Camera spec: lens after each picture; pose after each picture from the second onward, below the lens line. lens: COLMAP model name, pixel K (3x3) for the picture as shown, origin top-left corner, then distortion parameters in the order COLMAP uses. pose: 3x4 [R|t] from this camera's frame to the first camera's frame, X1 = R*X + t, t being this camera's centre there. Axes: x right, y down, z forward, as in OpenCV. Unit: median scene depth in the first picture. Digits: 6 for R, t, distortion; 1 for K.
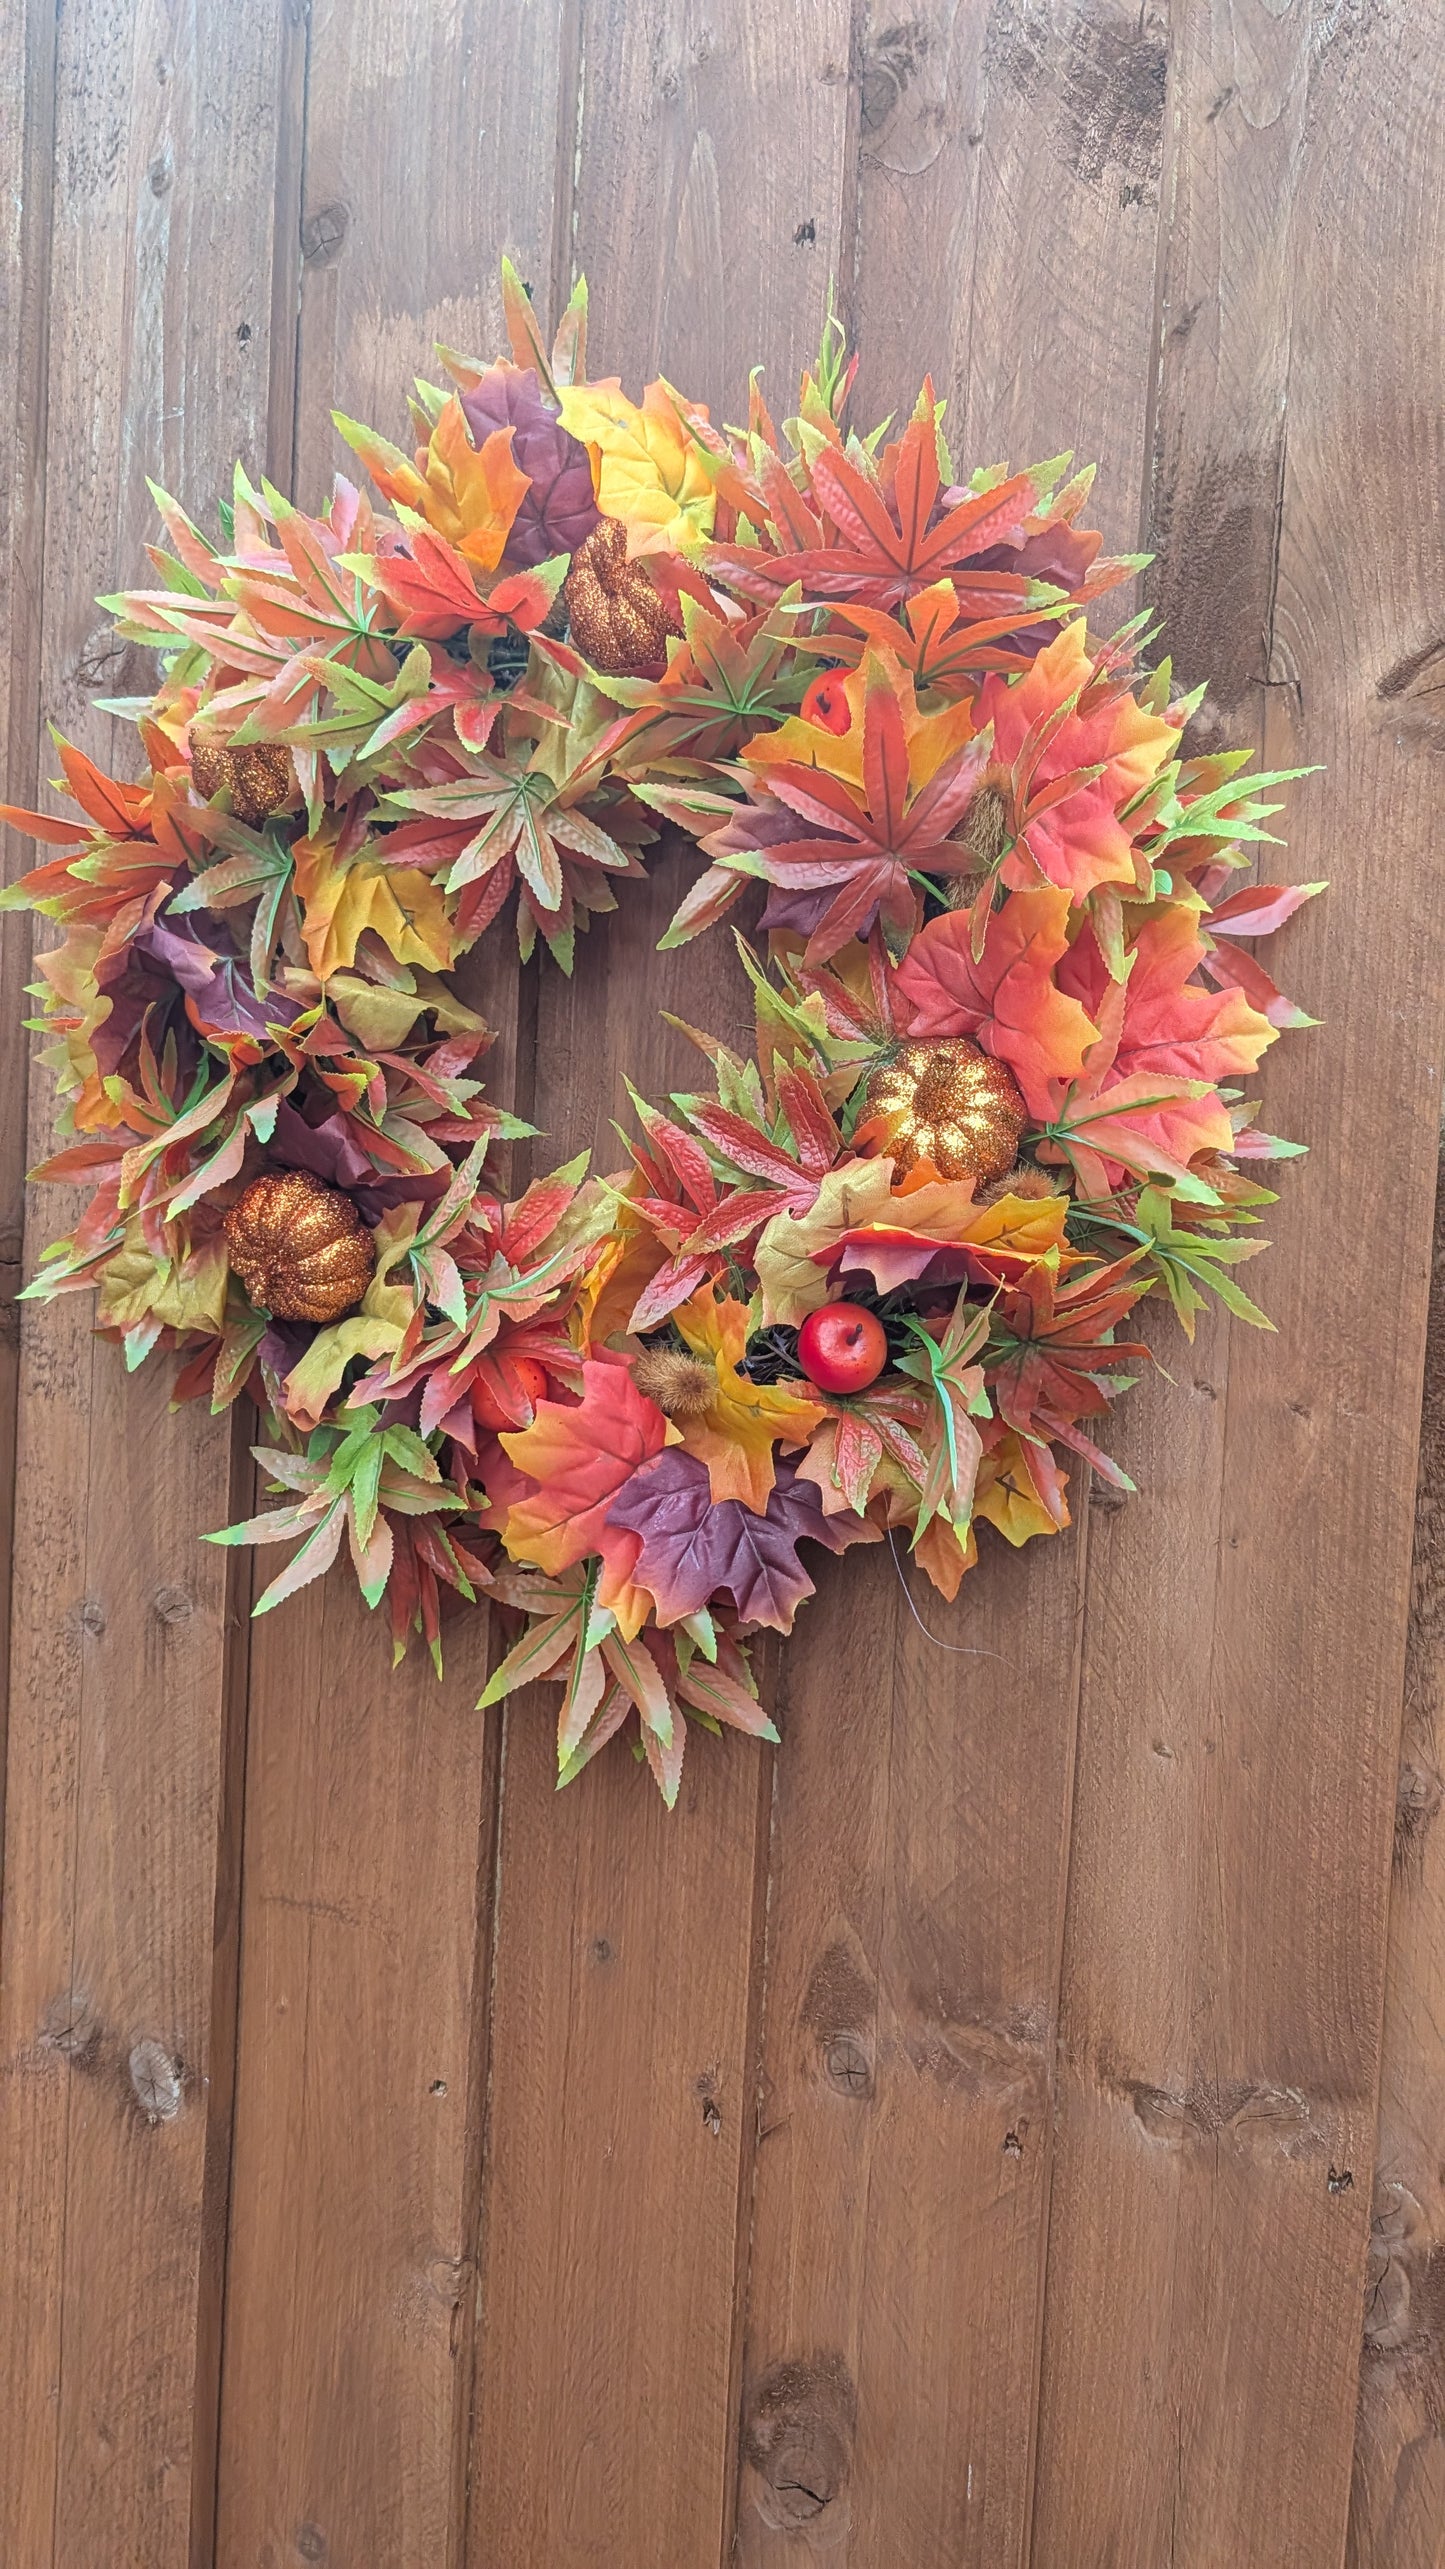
lens RADIAL K [[1930.7, 0, 753.6], [0, 1930.7, 1304.6], [0, 0, 1]] dist [-0.009232, 0.002557]
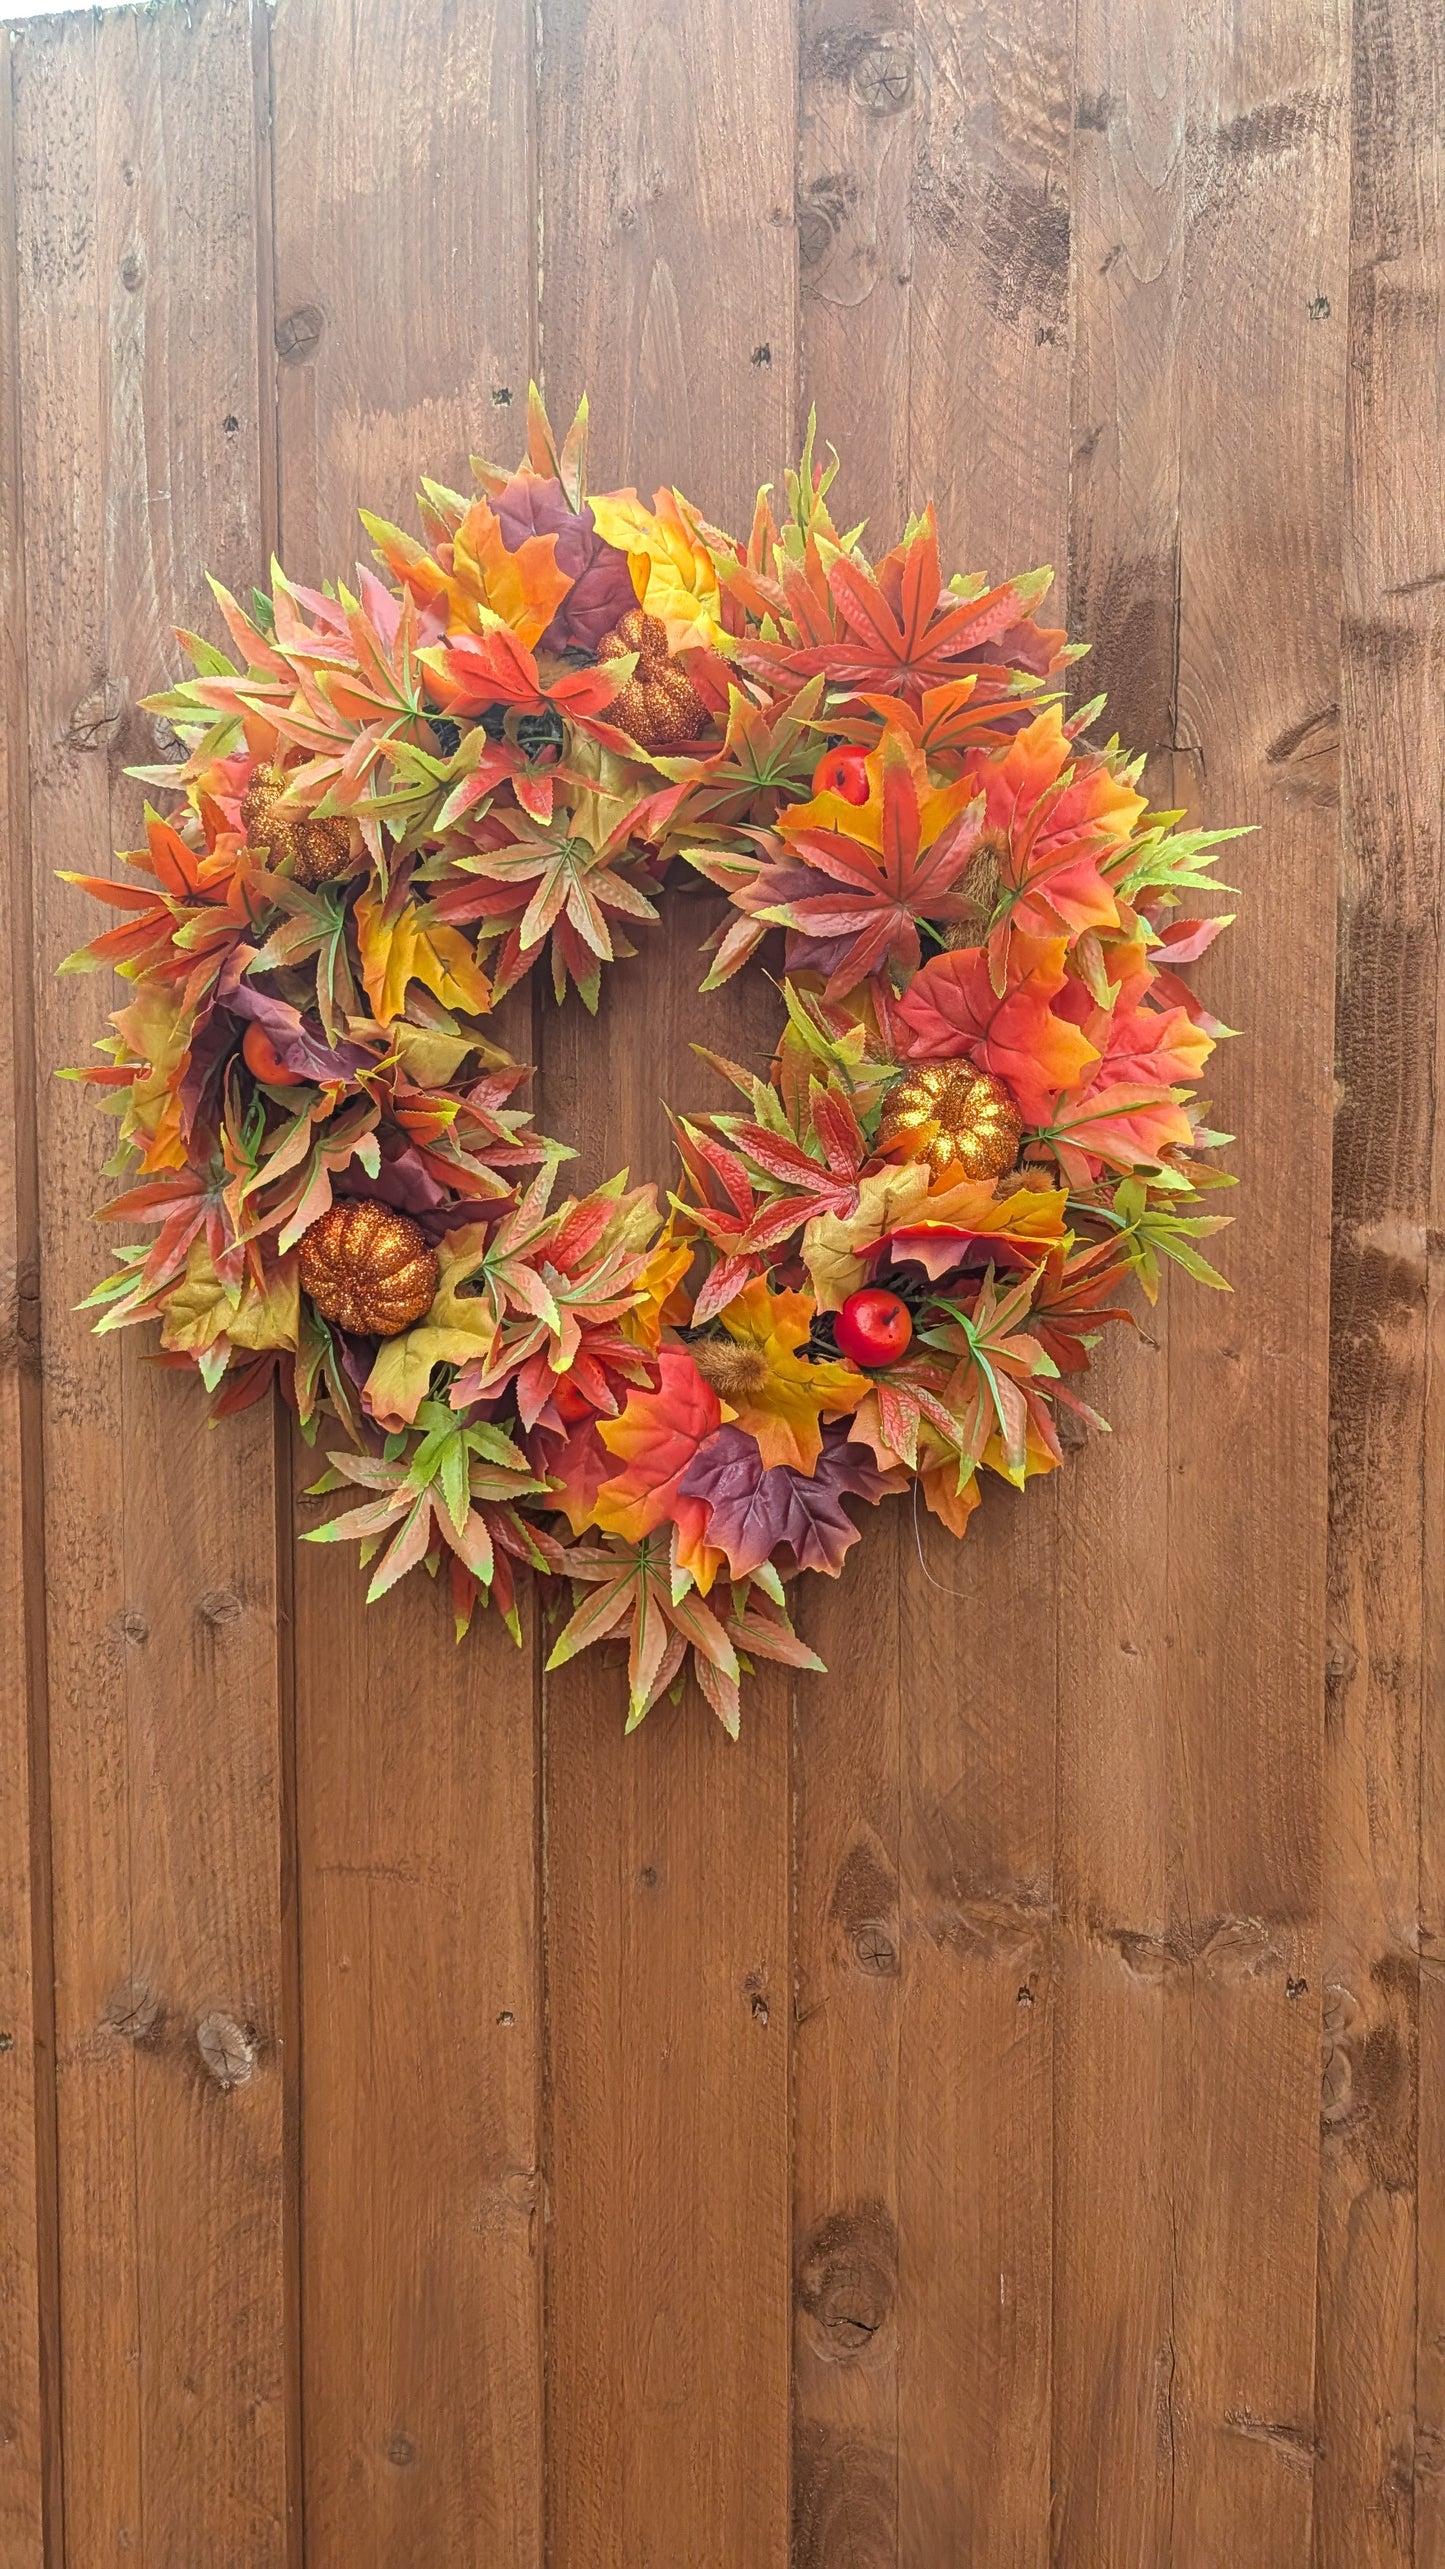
lens RADIAL K [[1930.7, 0, 710.9], [0, 1930.7, 1291.9], [0, 0, 1]] dist [-0.009232, 0.002557]
pose [[0.981361, -0.062881, 0.181596, -0.243726], [0.061095, 0.998013, 0.015414, -0.021786], [-0.182205, -0.004032, 0.983252, -0.118469]]
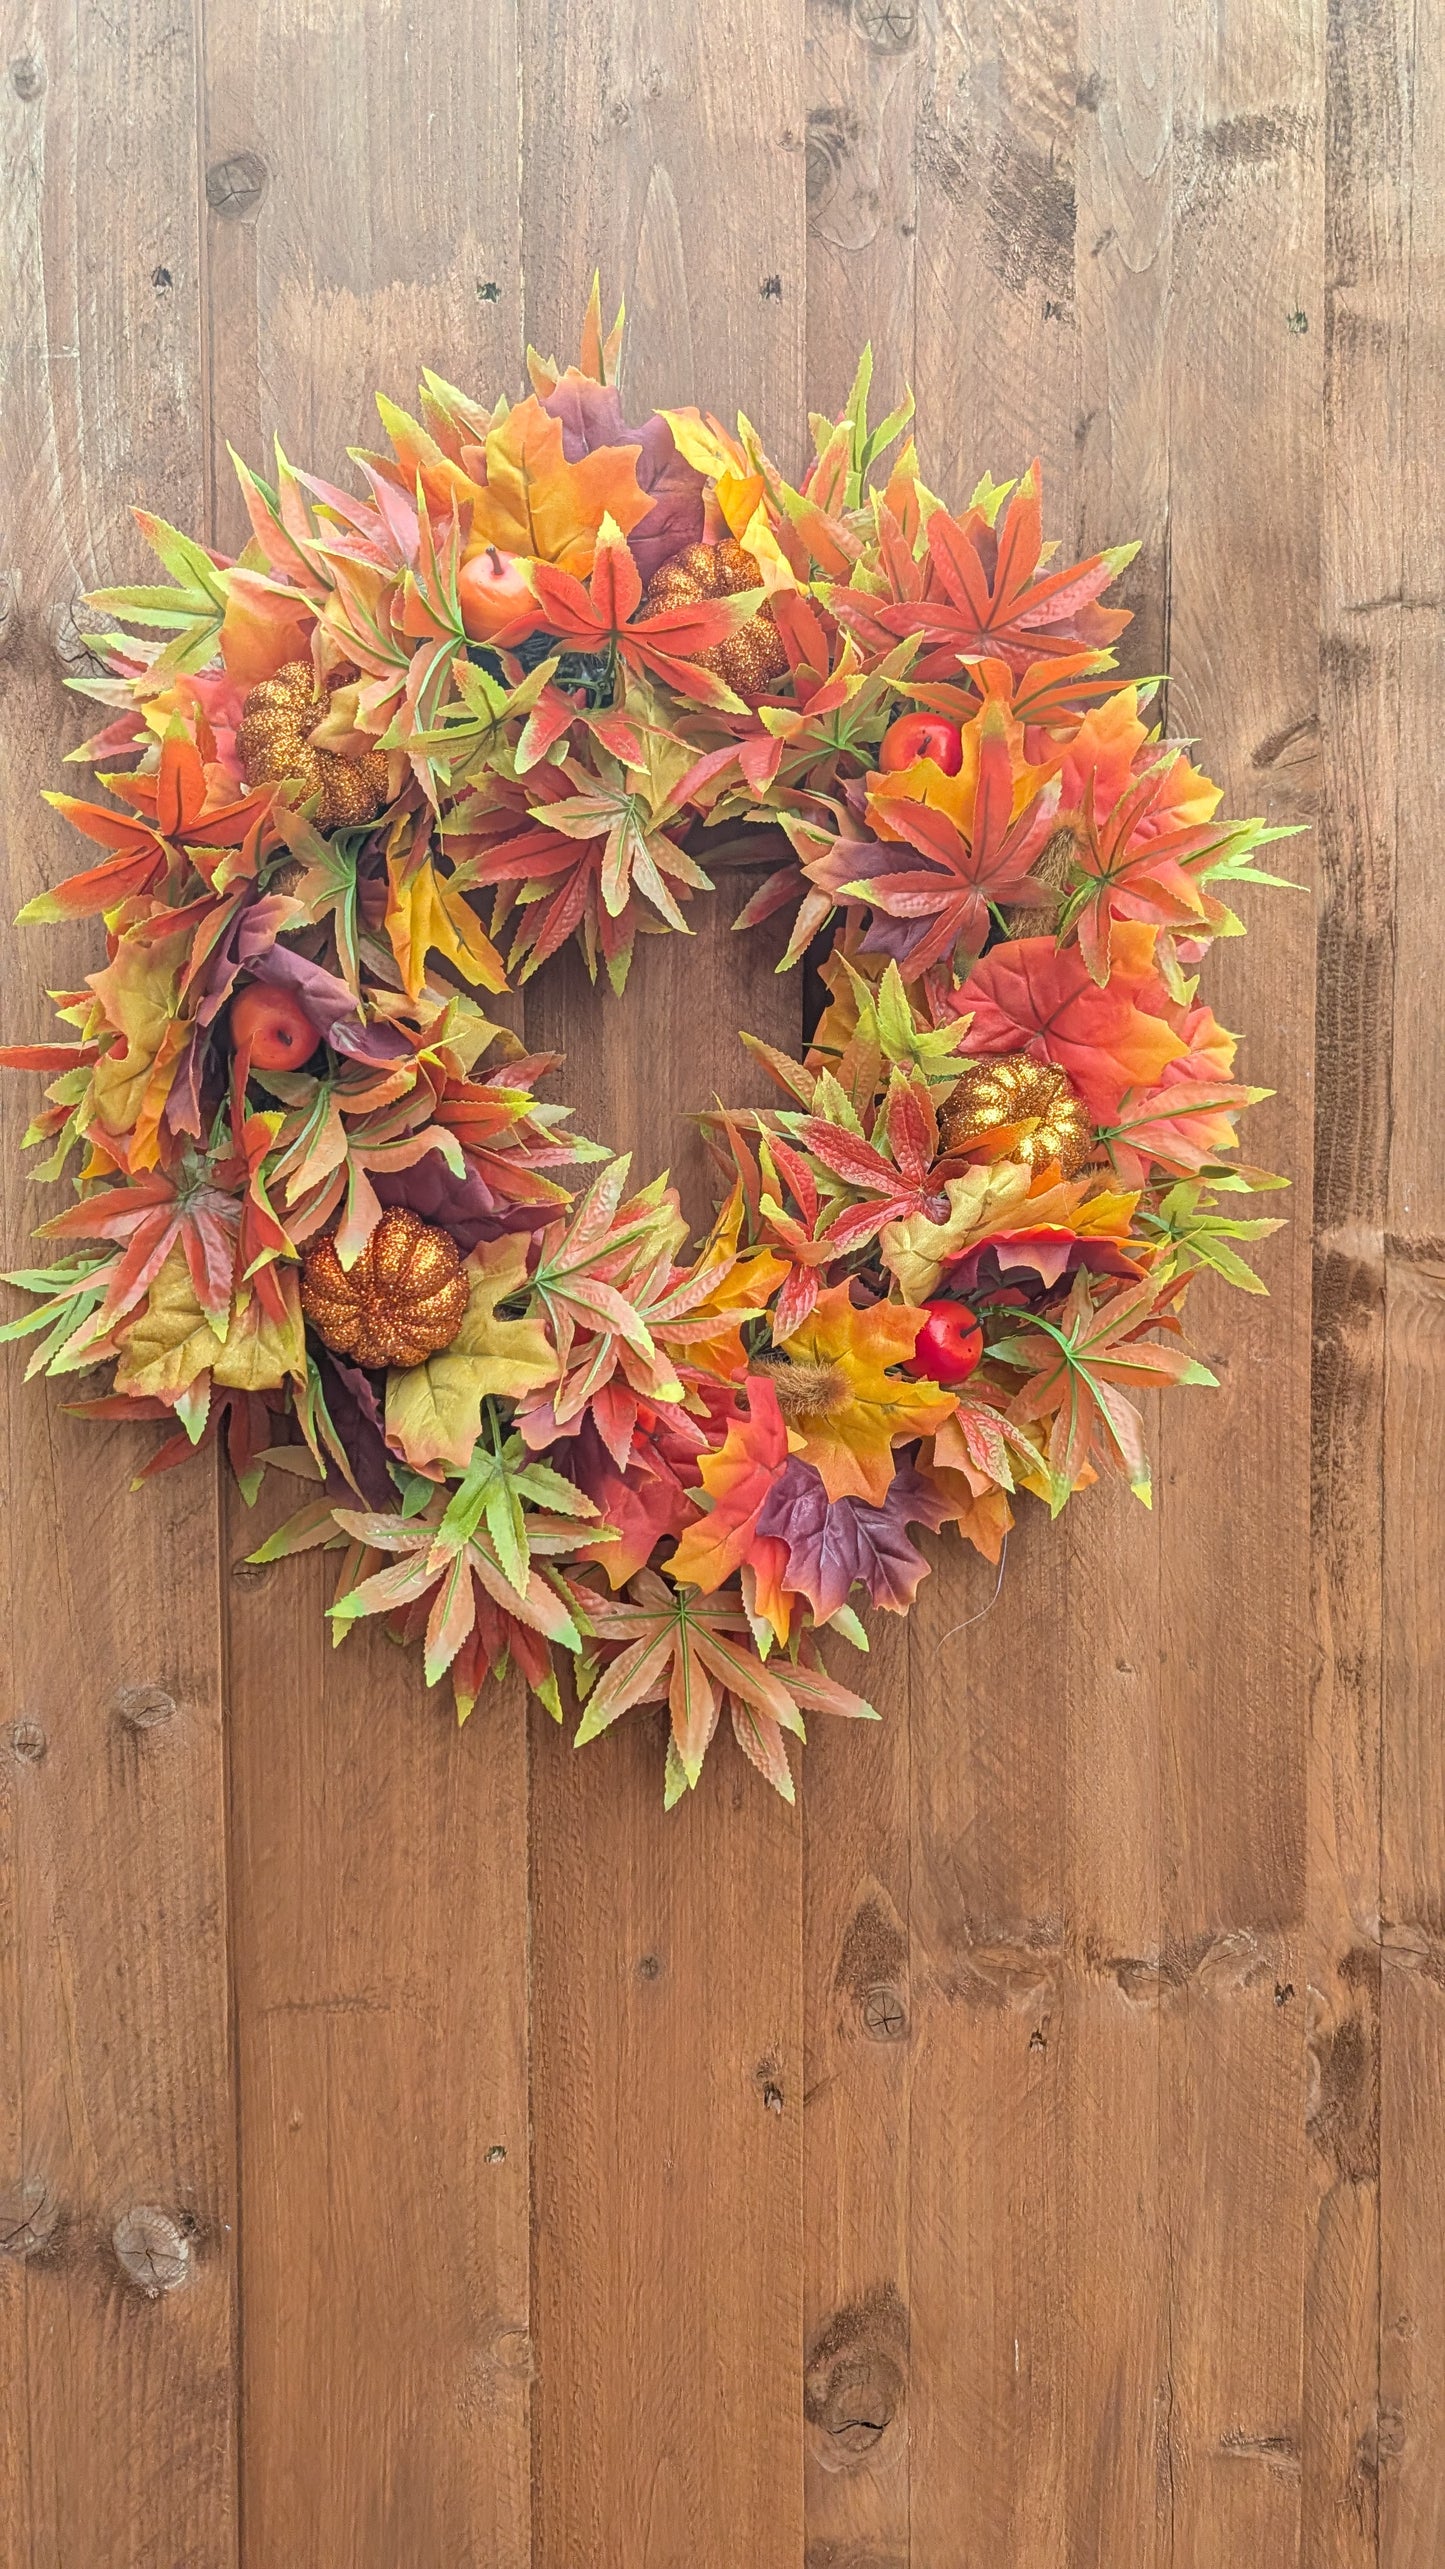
lens RADIAL K [[1930.7, 0, 715.7], [0, 1930.7, 1292.3], [0, 0, 1]] dist [-0.009232, 0.002557]
pose [[0.866835, -0.077351, 0.492559, -0.555023], [0.076870, 0.996814, 0.021257, -0.035759], [-0.492634, 0.019437, 0.870019, 0.114213]]
